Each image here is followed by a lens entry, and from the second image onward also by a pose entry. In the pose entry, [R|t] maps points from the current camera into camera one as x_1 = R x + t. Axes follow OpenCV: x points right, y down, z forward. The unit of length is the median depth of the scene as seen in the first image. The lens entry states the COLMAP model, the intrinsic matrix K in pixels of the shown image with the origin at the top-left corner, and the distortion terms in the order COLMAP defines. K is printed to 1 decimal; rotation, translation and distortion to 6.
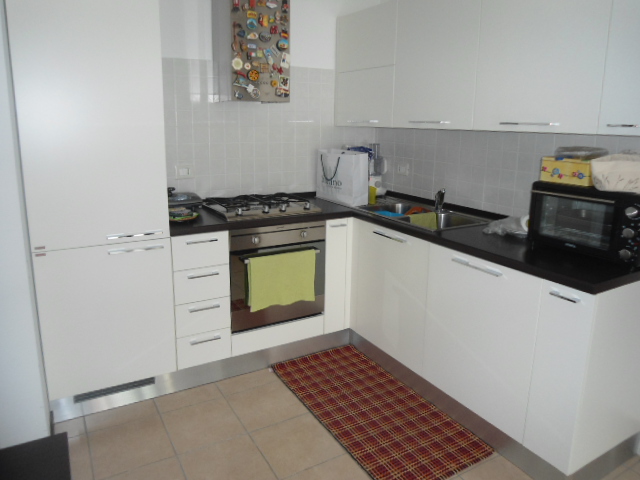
lens RADIAL K [[508.4, 0, 320.0], [0, 508.4, 240.0], [0, 0, 1]] dist [0.006907, -0.000778]
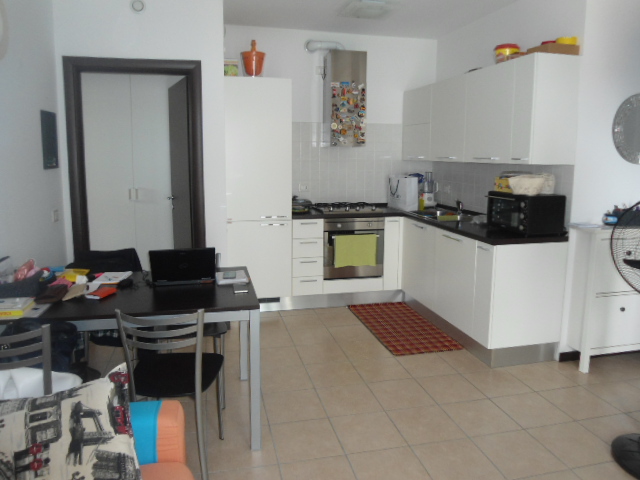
lens RADIAL K [[485.1, 0, 320.0], [0, 485.1, 240.0], [0, 0, 1]] dist [-0.002334, -0.000485]
pose [[0.964024, 0.039892, -0.262803, 0.238864], [-0.055876, 0.996996, -0.053631, 0.138062], [0.259875, 0.066386, 0.963358, -0.589095]]
